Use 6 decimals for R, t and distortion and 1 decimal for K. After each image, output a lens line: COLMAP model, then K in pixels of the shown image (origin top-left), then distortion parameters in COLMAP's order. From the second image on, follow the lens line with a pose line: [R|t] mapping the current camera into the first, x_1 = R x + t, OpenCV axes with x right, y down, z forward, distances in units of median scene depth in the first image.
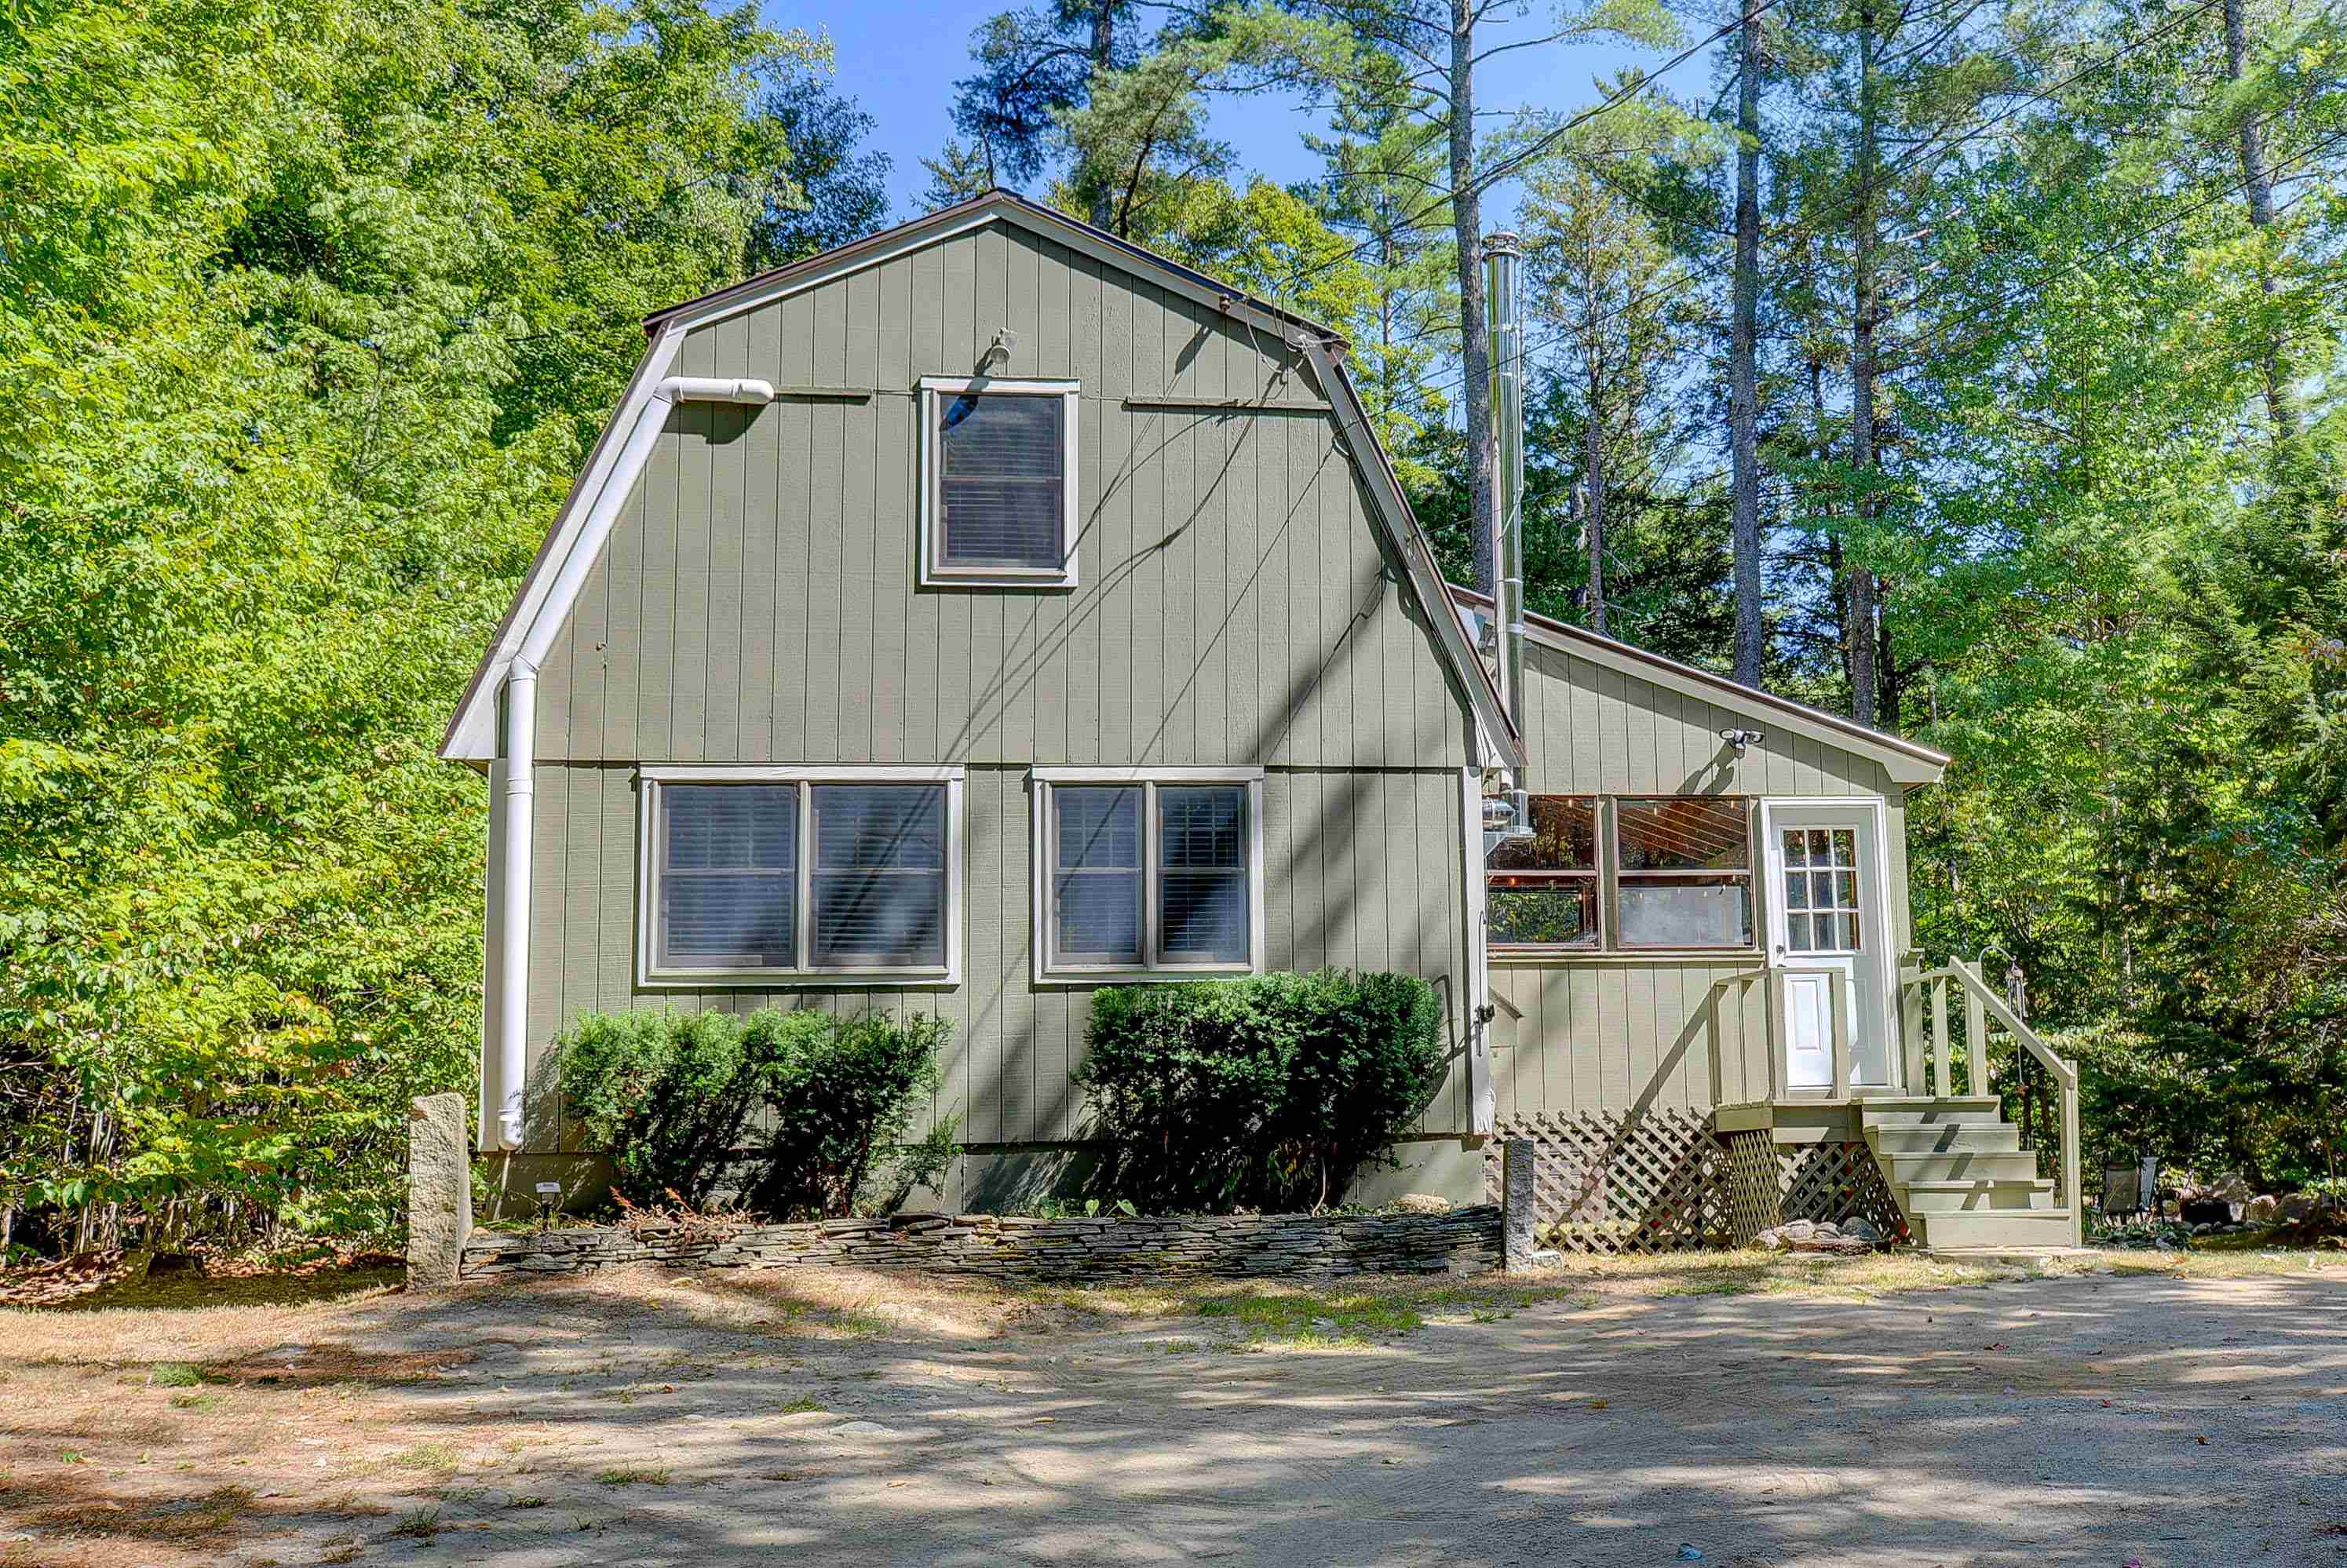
lens RADIAL K [[2279.7, 0, 1379.9], [0, 2279.7, 916.6], [0, 0, 1]] dist [0.001075, 0.006008]
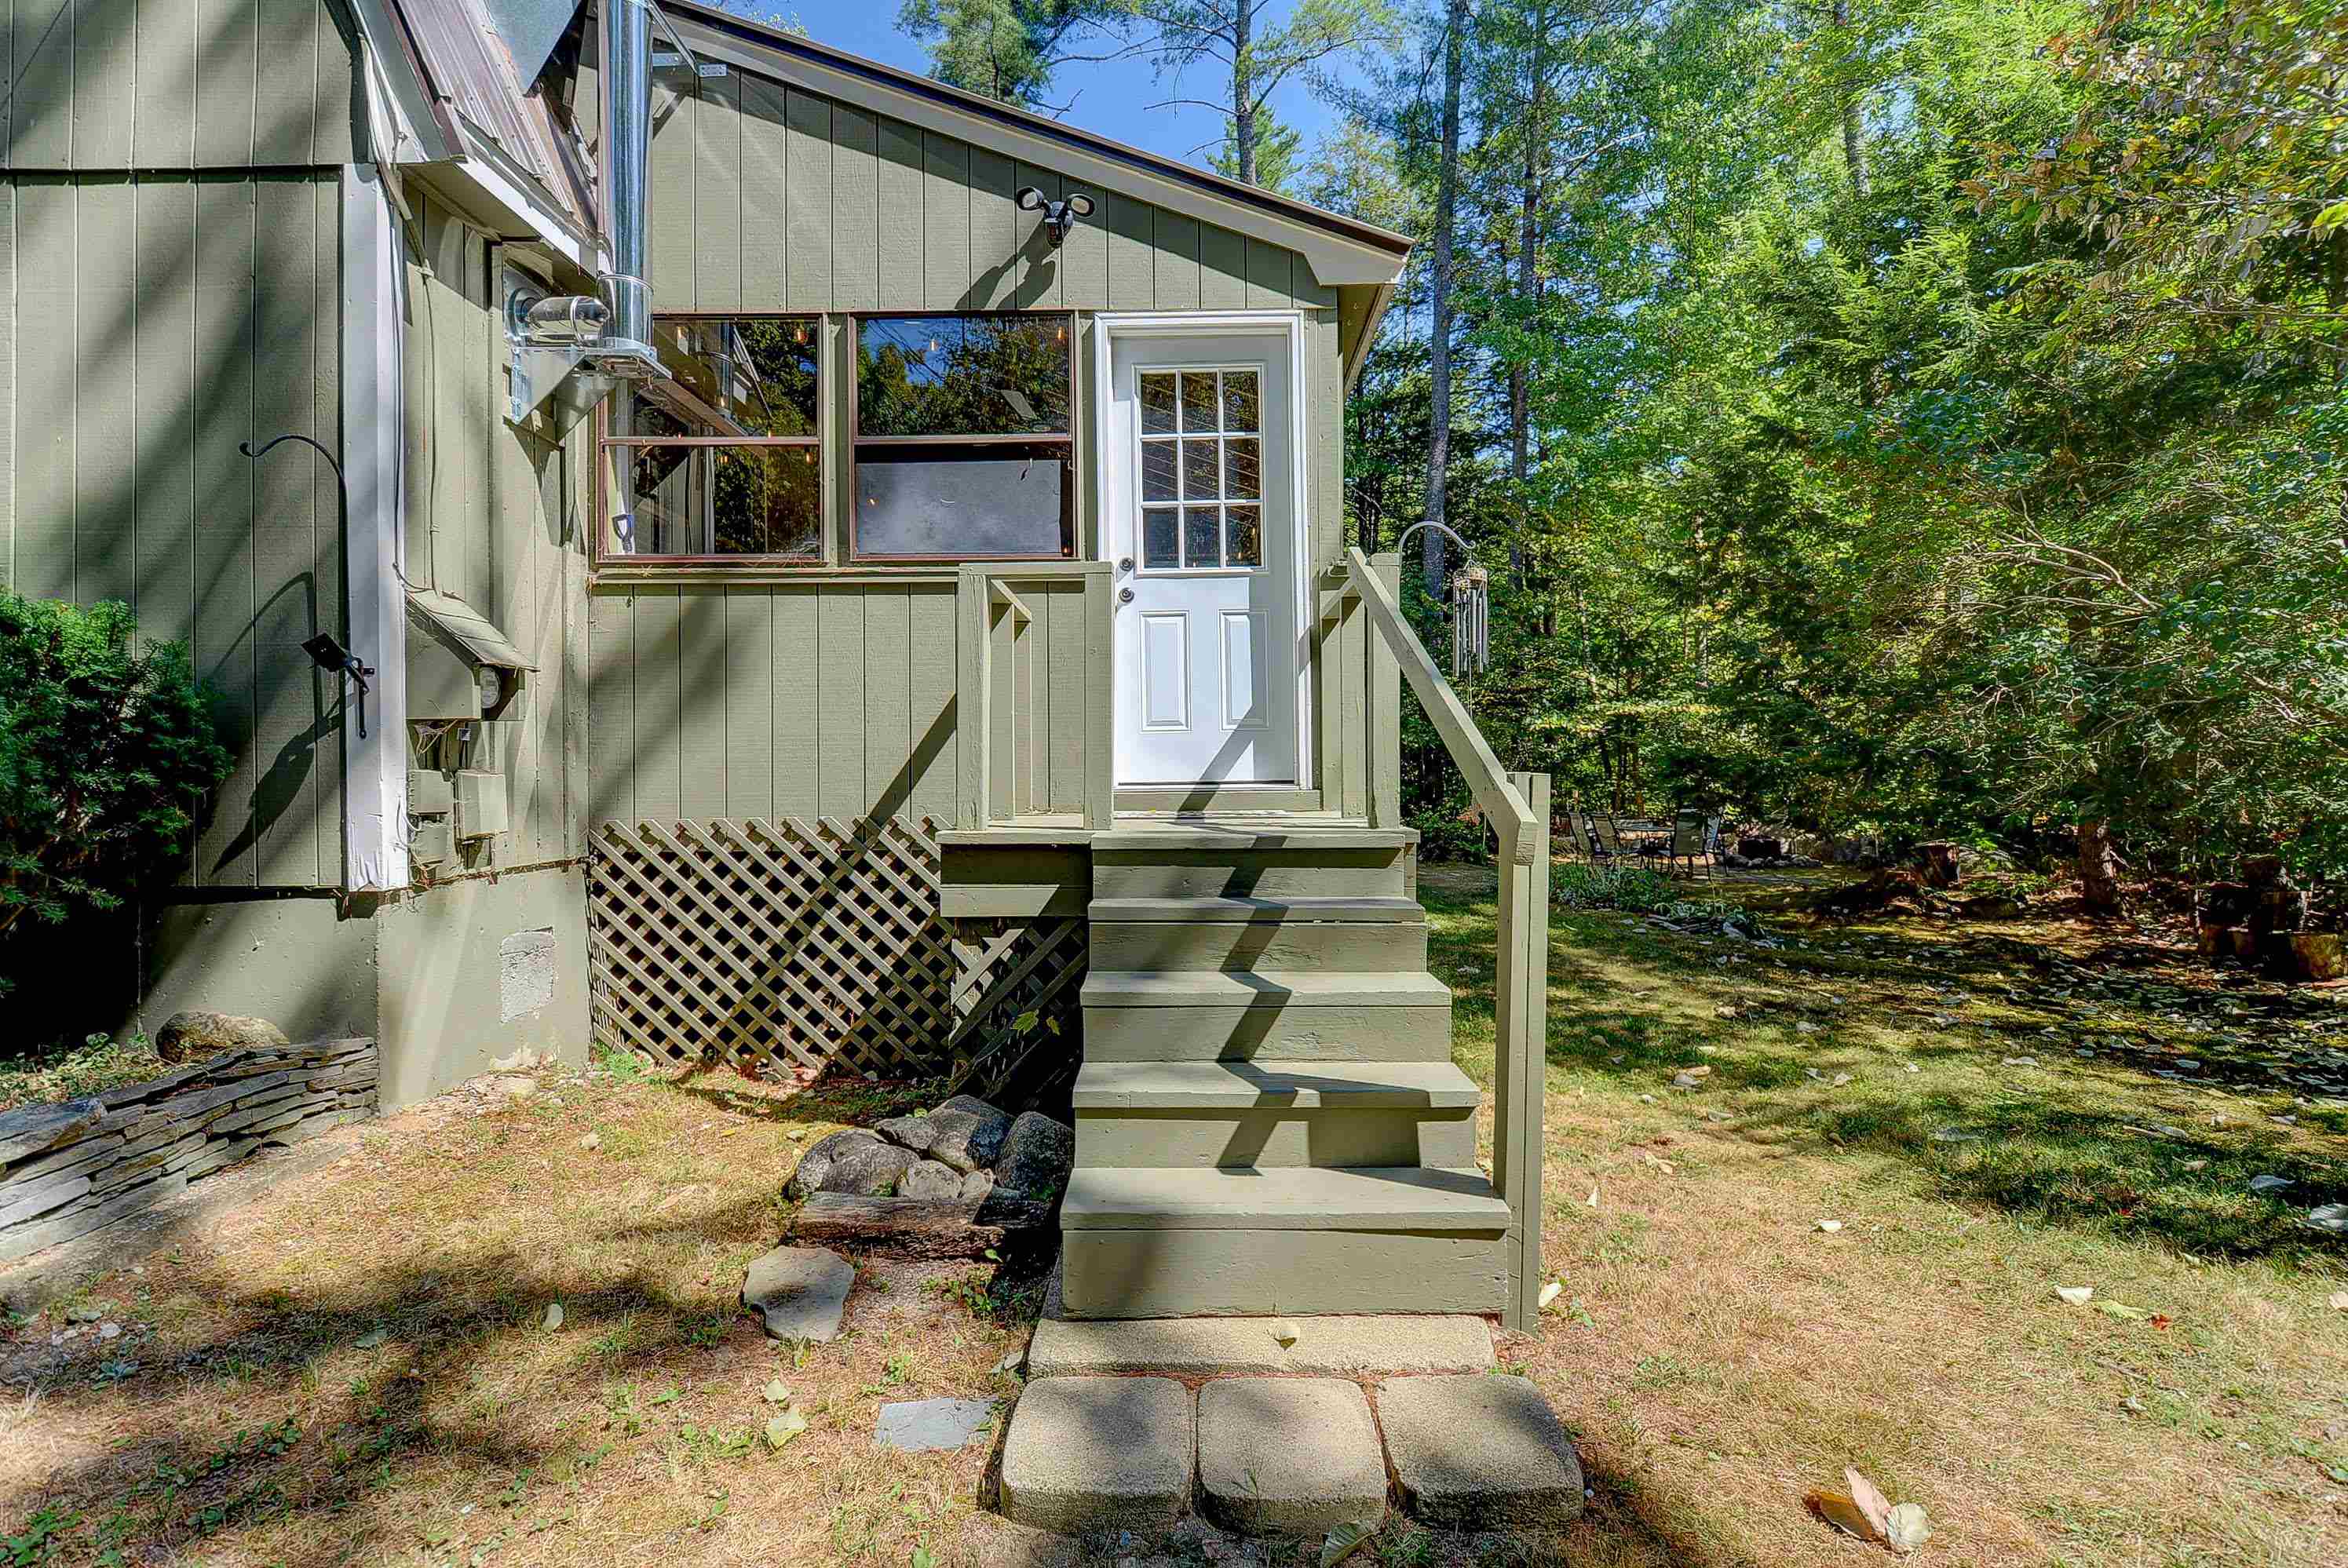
lens RADIAL K [[1047.8, 0, 1193.4], [0, 1047.8, 769.9], [0, 0, 1]] dist [0.003118, -0.005828]
pose [[0.991146, 0.012910, -0.132145, 0.237881], [0.001732, 0.993920, 0.110090, 0.039527], [0.132763, -0.109345, 0.985098, 0.729962]]
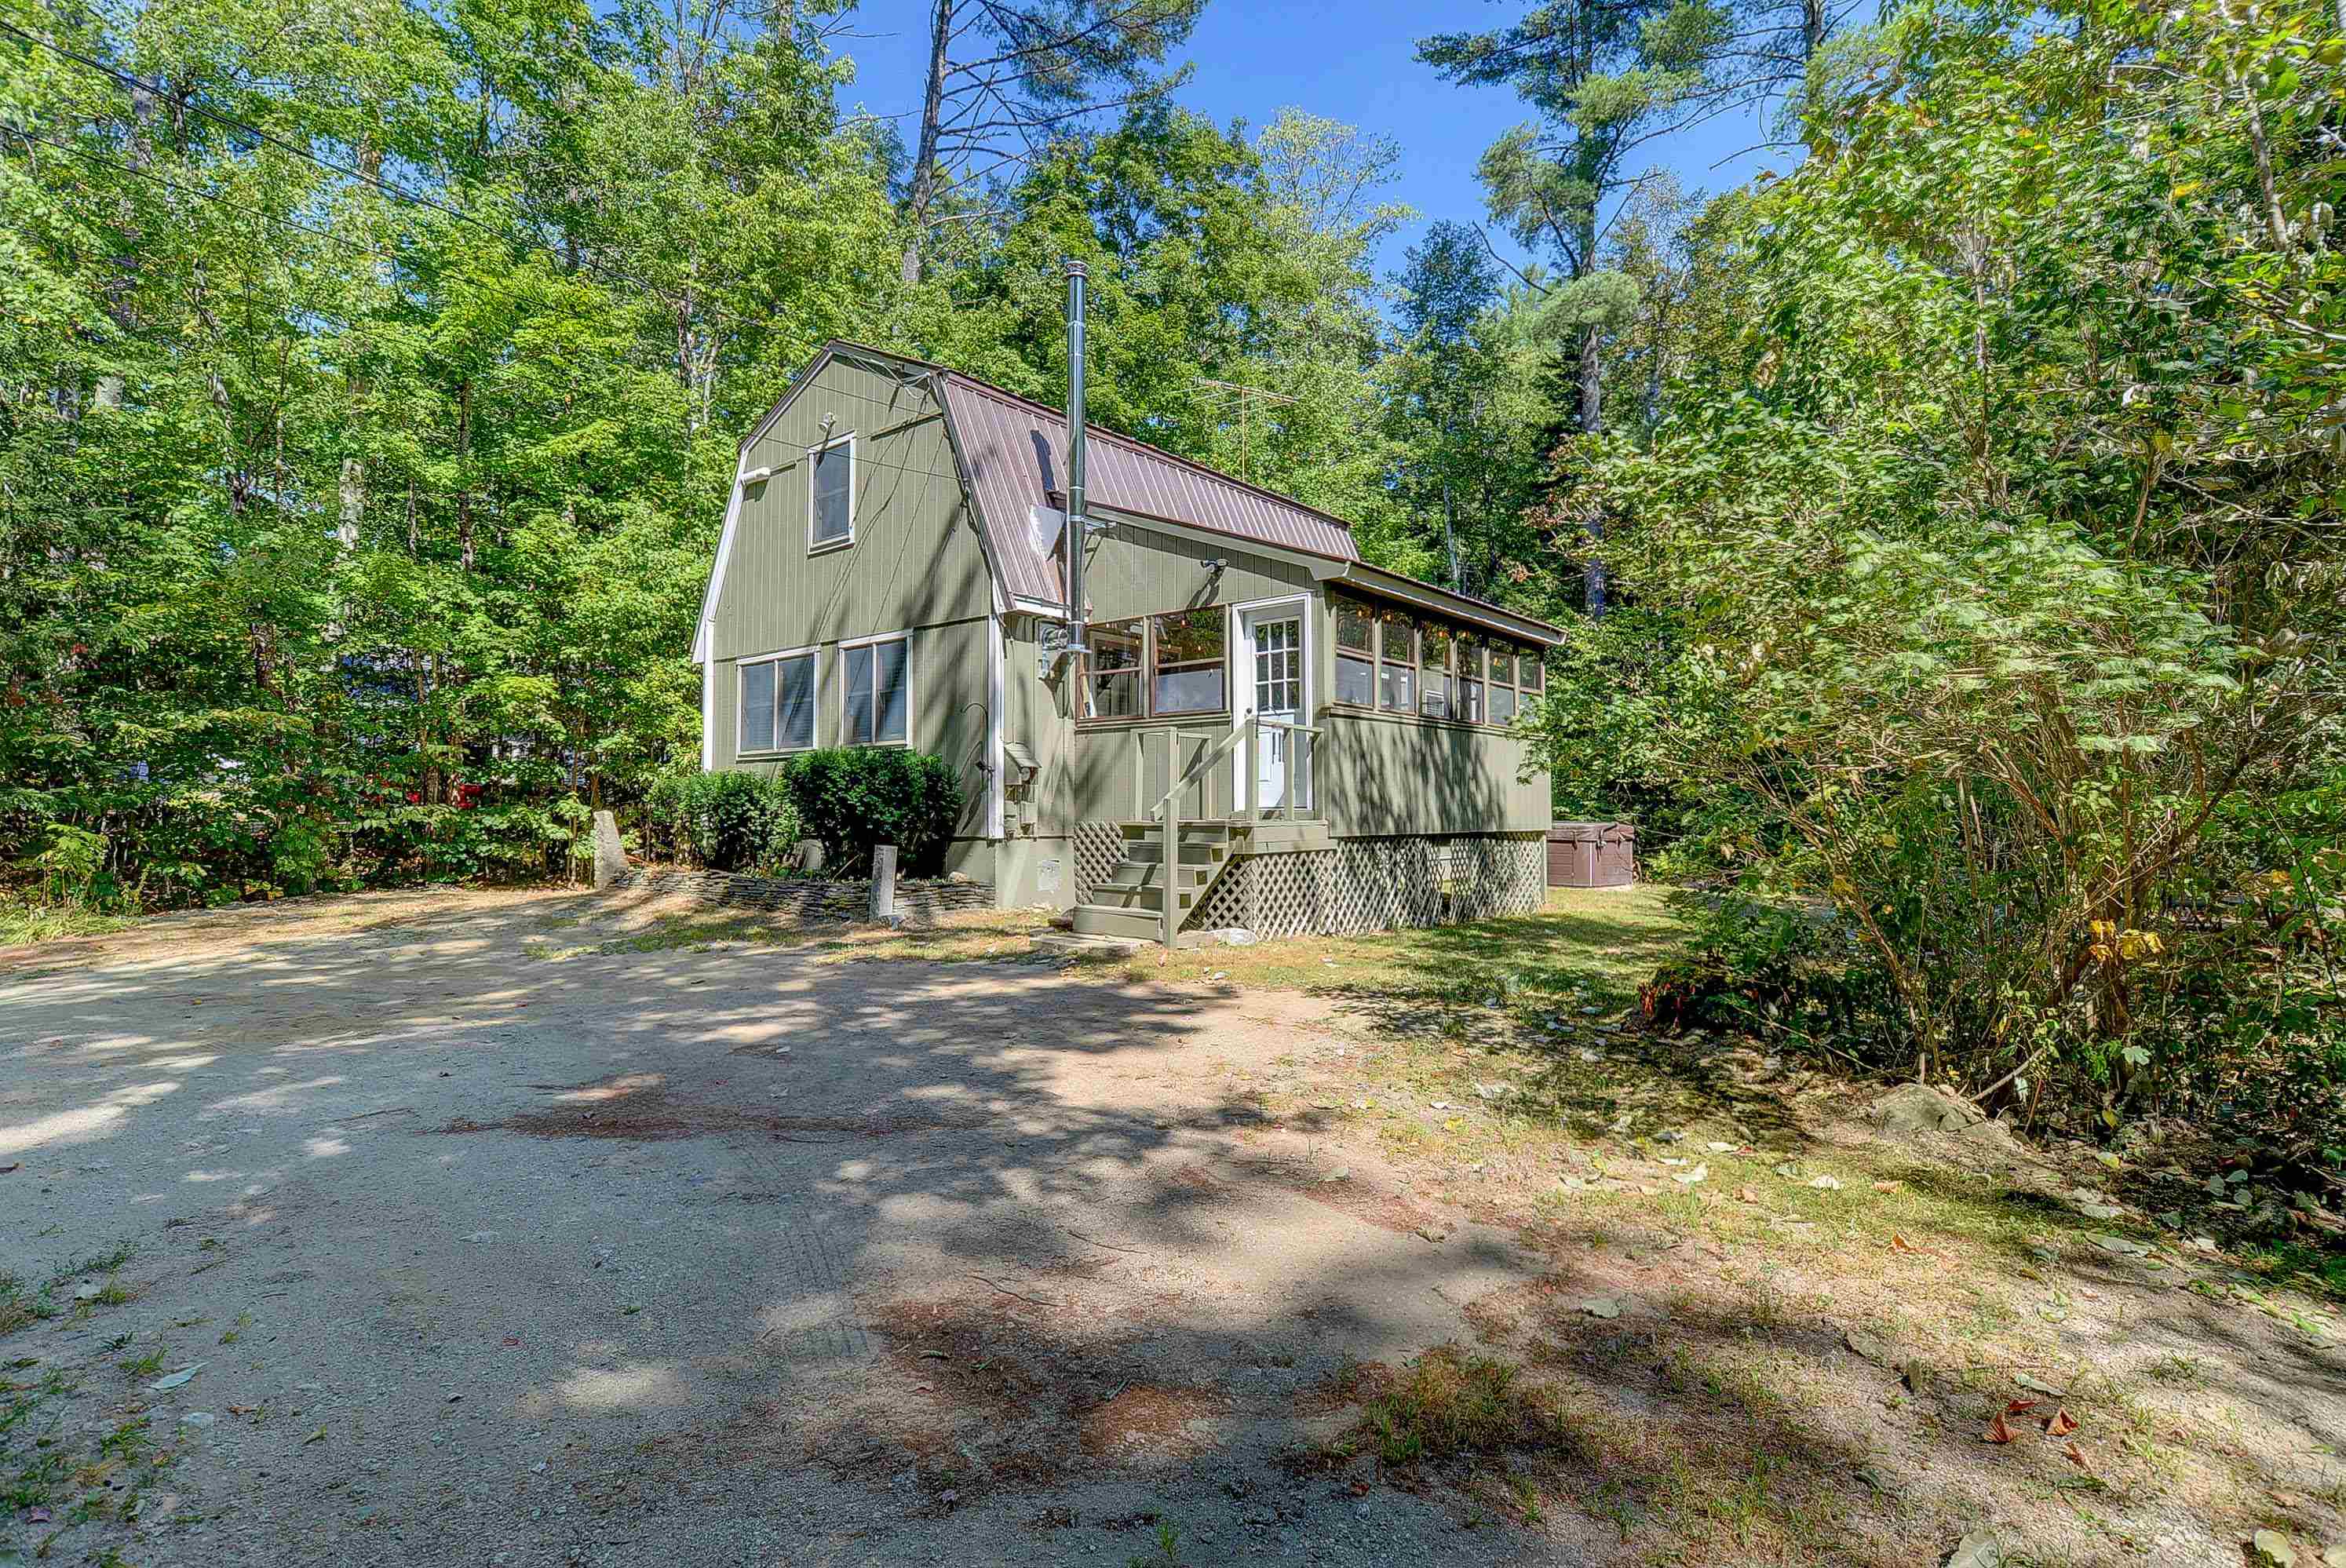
lens RADIAL K [[1141.0, 0, 1173.0], [0, 1141.0, 784.0], [0, 0, 1]] dist [-0.000296, -0.000023]
pose [[0.685913, -0.003601, -0.727674, 0.674592], [0.065124, 0.996279, 0.056456, 0.016719], [0.724763, -0.086113, 0.683595, 0.489034]]
